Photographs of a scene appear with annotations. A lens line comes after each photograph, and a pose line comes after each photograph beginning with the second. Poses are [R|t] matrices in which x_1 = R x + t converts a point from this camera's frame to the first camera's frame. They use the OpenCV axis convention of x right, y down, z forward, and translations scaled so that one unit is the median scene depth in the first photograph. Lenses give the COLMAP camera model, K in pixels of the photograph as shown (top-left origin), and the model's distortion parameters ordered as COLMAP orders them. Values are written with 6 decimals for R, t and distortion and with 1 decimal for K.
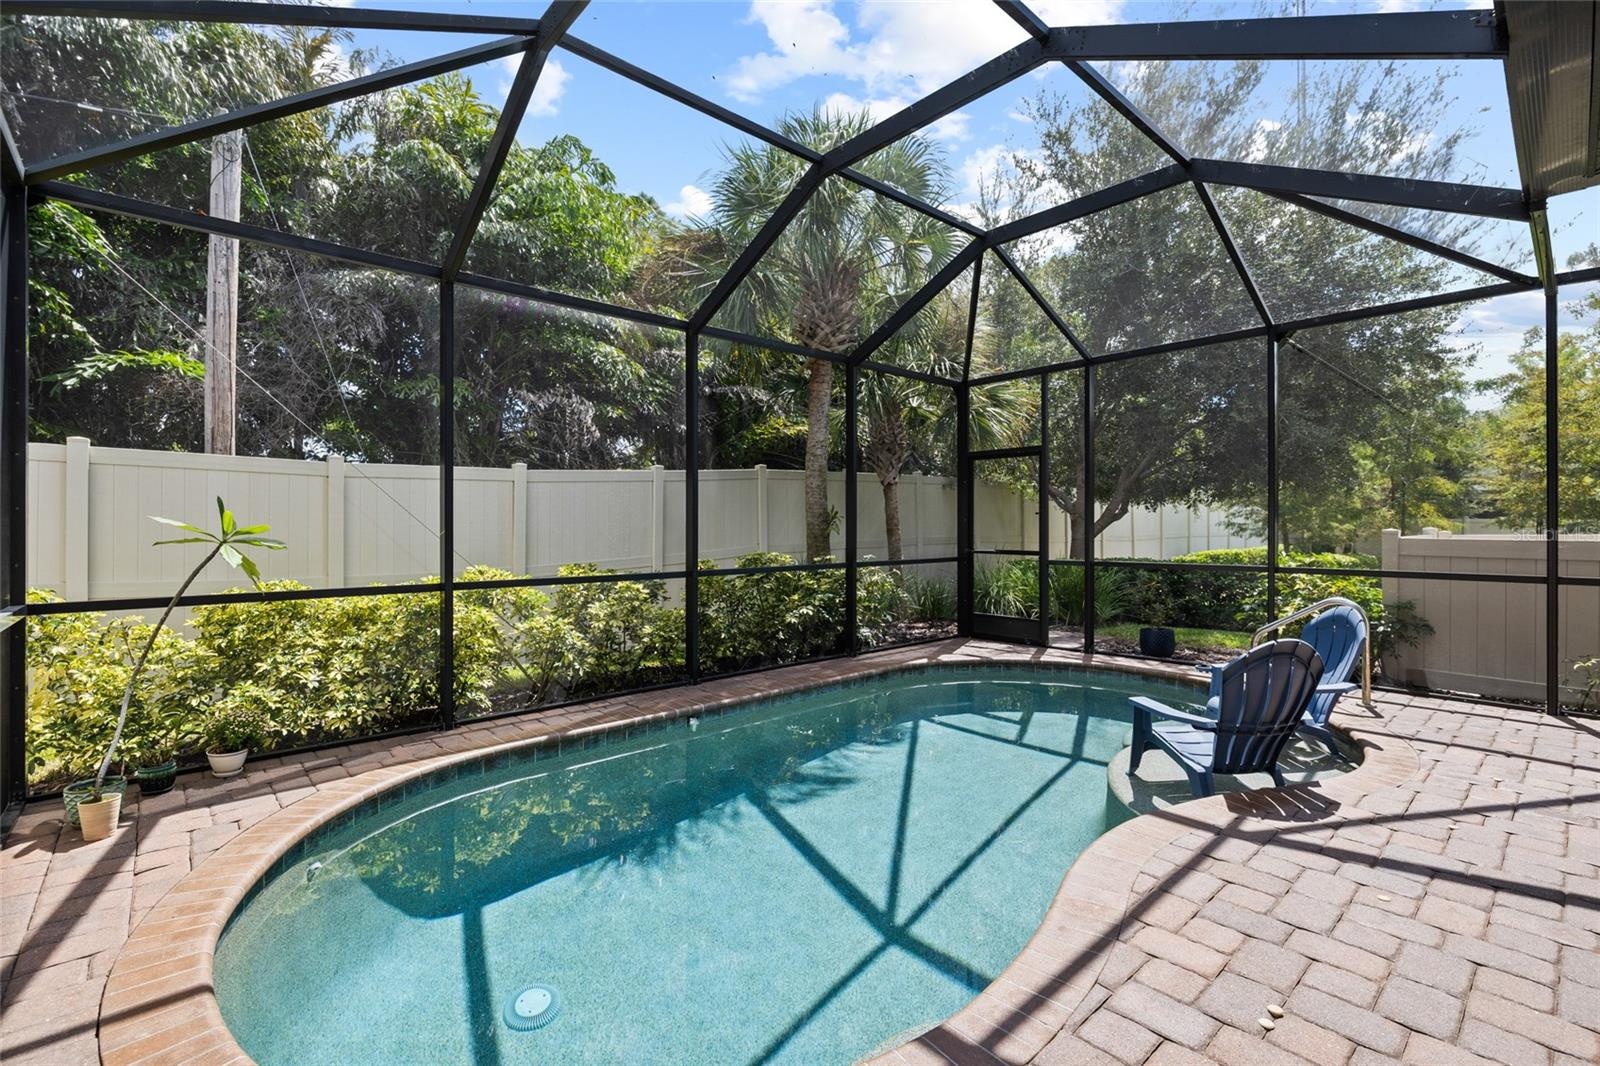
lens RADIAL K [[718.4, 0, 797.5], [0, 718.4, 510.5], [0, 0, 1]] dist [-0.004397, 0.000885]
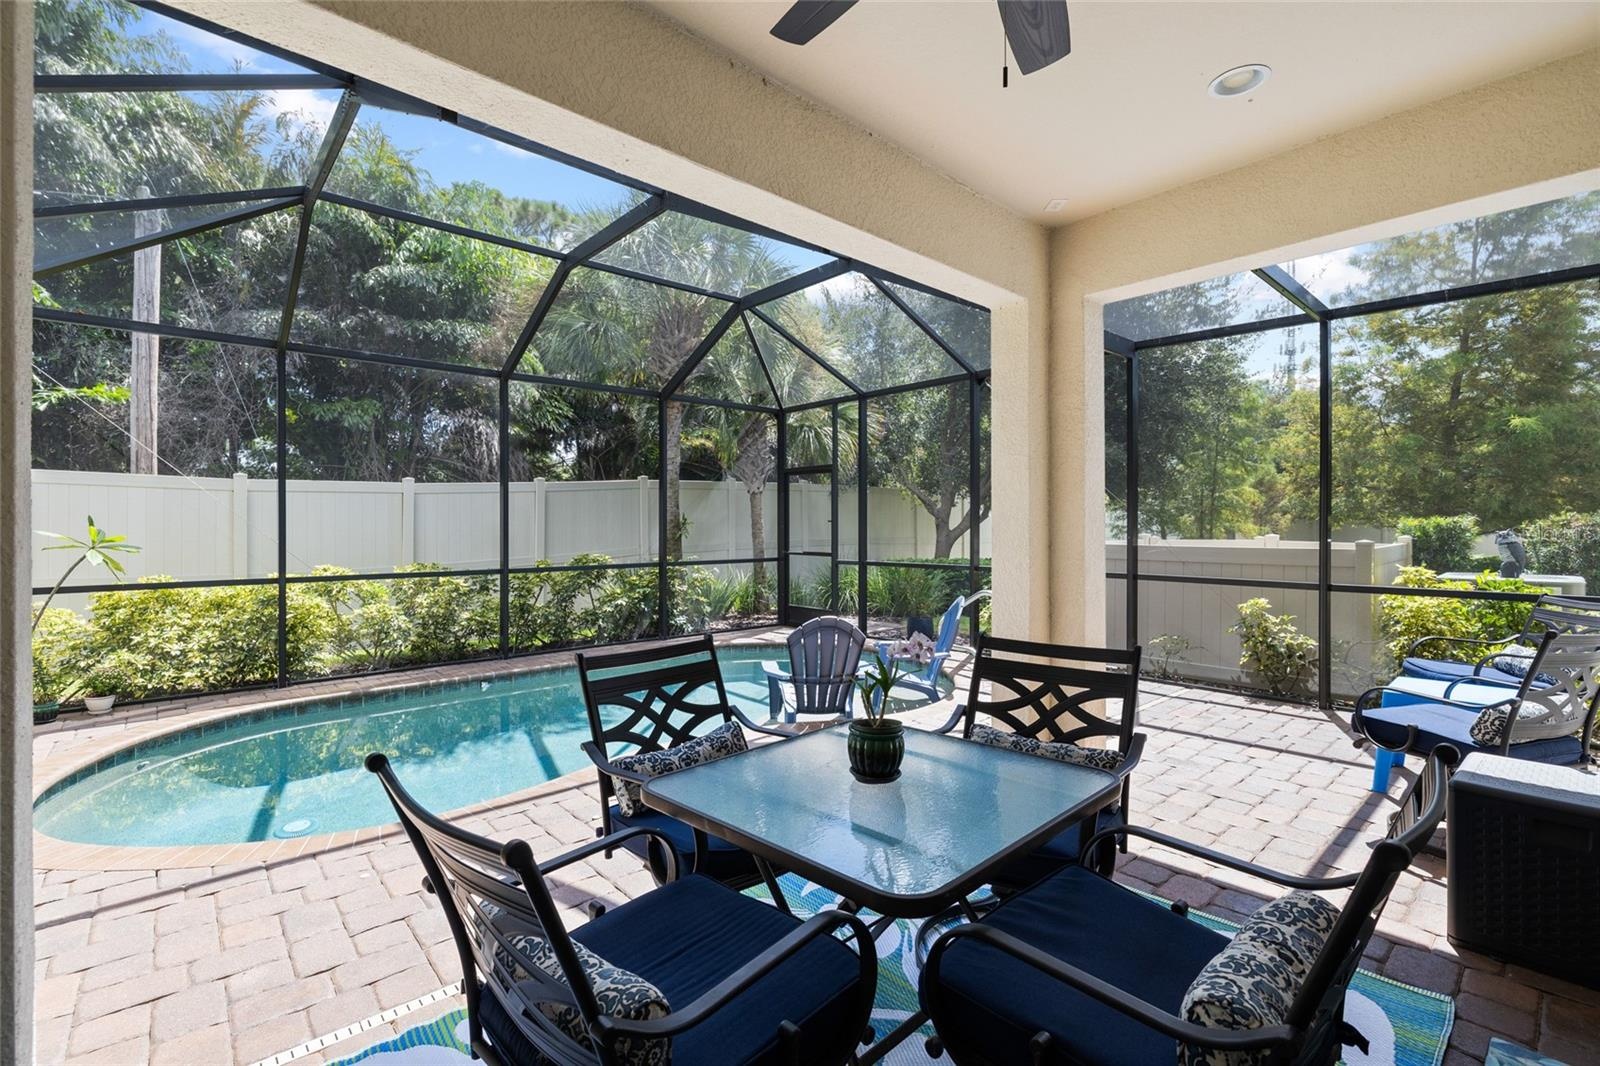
lens RADIAL K [[709.6, 0, 796.0], [0, 709.6, 521.8], [0, 0, 1]] dist [-0.009289, 0.001655]
pose [[0.999999, 0.000787, 0.001455, 0.441057], [-0.000812, 0.999853, 0.017099, -0.024079], [-0.001441, -0.017100, 0.999853, -0.291372]]
